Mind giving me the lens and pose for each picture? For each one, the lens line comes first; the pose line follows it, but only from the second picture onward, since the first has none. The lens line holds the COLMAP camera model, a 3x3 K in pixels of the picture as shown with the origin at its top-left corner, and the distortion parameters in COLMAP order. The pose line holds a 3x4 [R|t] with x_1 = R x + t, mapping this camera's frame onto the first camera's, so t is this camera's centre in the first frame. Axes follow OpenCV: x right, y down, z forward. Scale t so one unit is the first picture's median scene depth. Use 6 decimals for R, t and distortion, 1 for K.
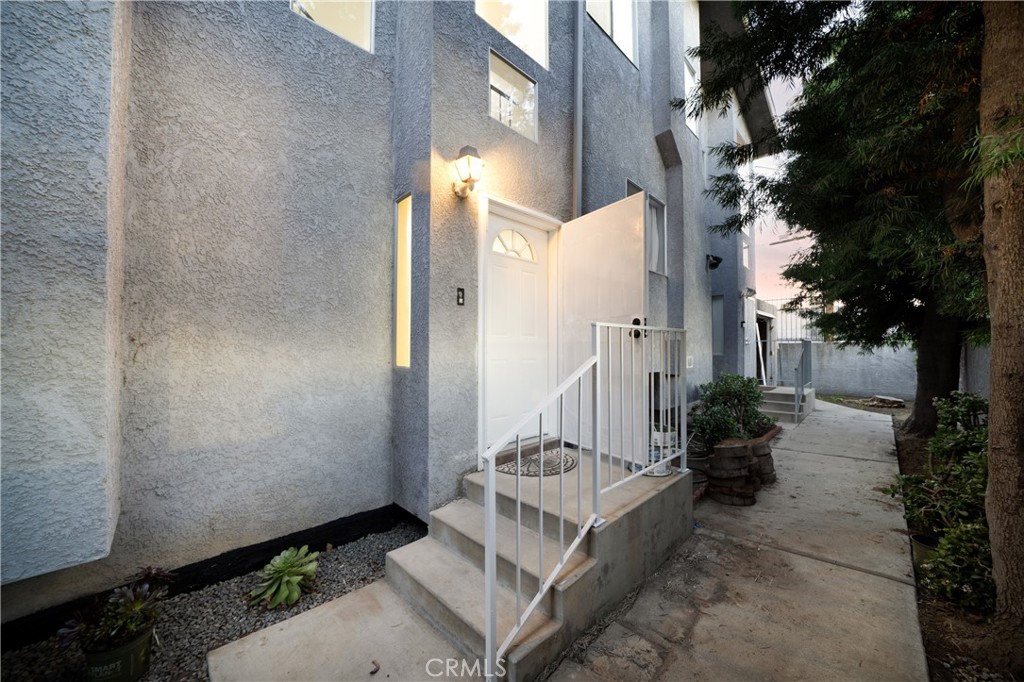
lens RADIAL K [[364.5, 0, 511.7], [0, 364.5, 345.9], [0, 0, 1]] dist [-0.001430, -0.000100]
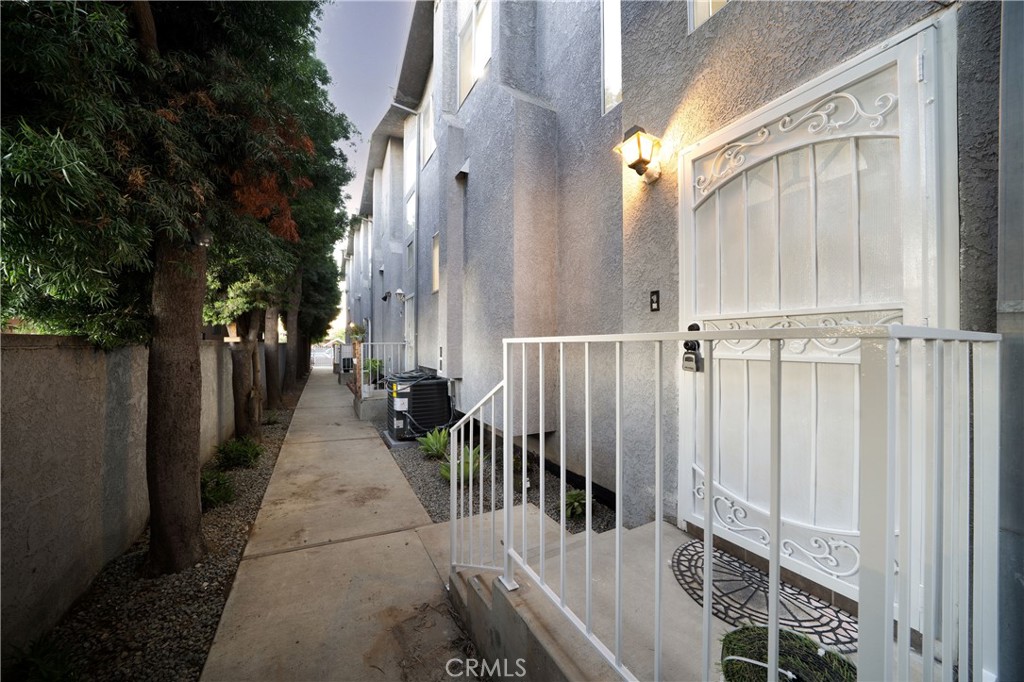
lens RADIAL K [[364.5, 0, 511.7], [0, 364.5, 345.9], [0, 0, 1]] dist [-0.001430, -0.000100]
pose [[-0.264124, 0.006511, -0.964467, 0.770604], [0.012935, 0.999911, 0.003208, -0.040571], [0.964402, -0.011628, -0.264185, 0.927103]]
